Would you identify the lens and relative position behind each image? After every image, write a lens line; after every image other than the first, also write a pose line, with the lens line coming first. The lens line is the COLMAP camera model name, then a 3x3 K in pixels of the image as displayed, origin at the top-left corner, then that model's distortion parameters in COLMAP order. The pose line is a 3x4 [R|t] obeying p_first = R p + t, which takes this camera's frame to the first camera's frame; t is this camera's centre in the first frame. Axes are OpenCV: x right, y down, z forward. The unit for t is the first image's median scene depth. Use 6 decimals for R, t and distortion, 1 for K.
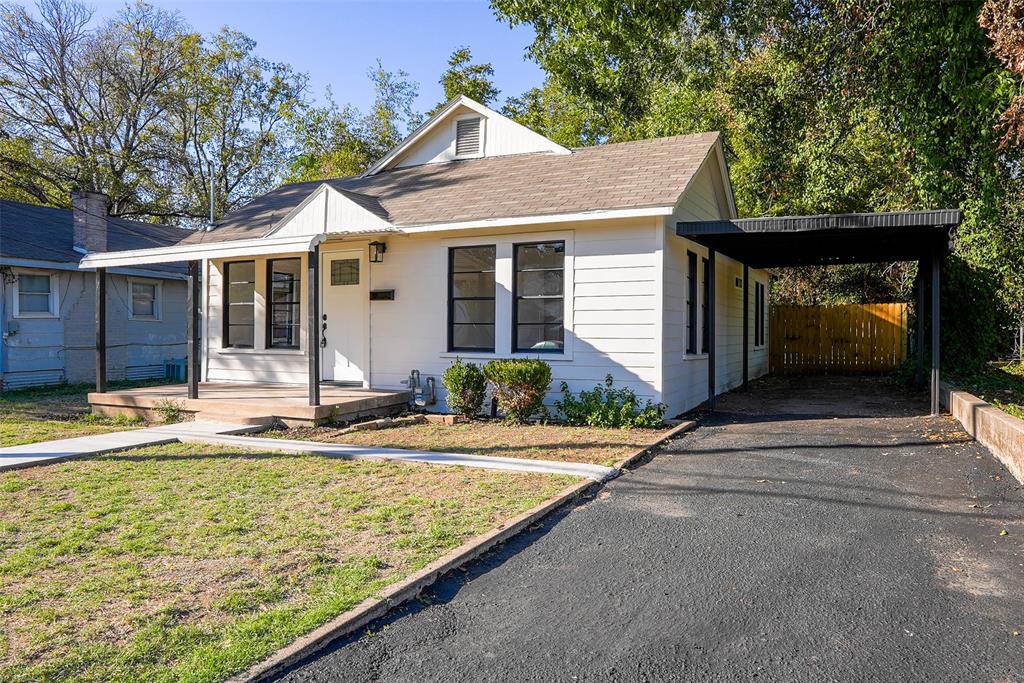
lens RADIAL K [[732.6, 0, 524.2], [0, 732.6, 340.1], [0, 0, 1]] dist [-0.092546, 0.058260]
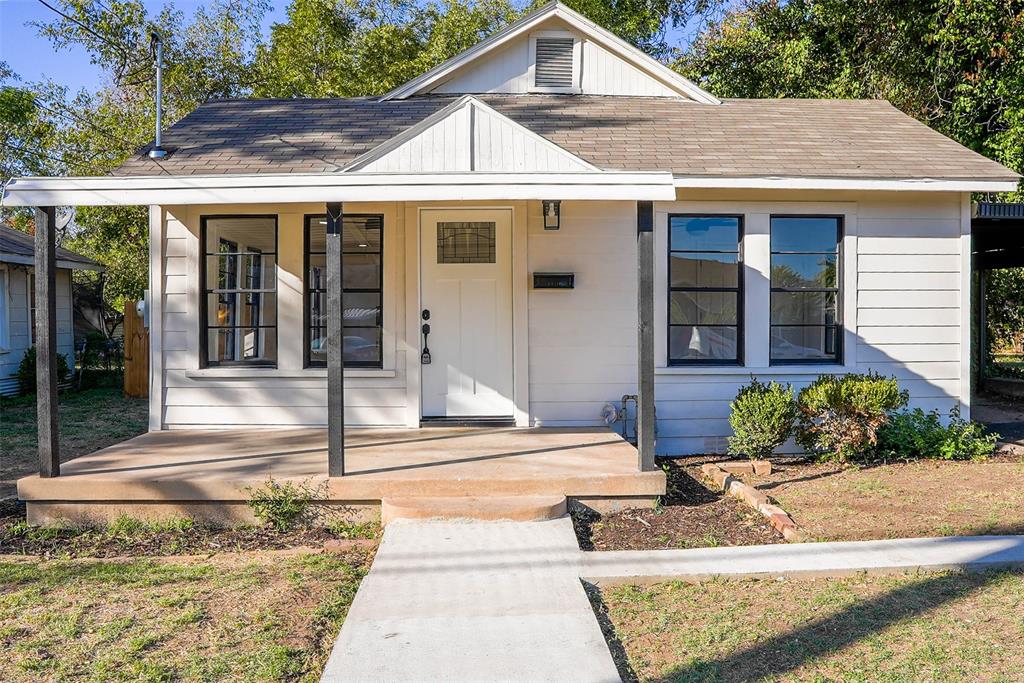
lens RADIAL K [[748.9, 0, 528.8], [0, 748.9, 341.2], [0, 0, 1]] dist [-0.074692, 0.003299]
pose [[0.879805, -0.015500, 0.475081, -0.512897], [0.010768, 0.999862, 0.012681, -0.016187], [-0.475212, -0.006041, 0.879851, 0.416530]]
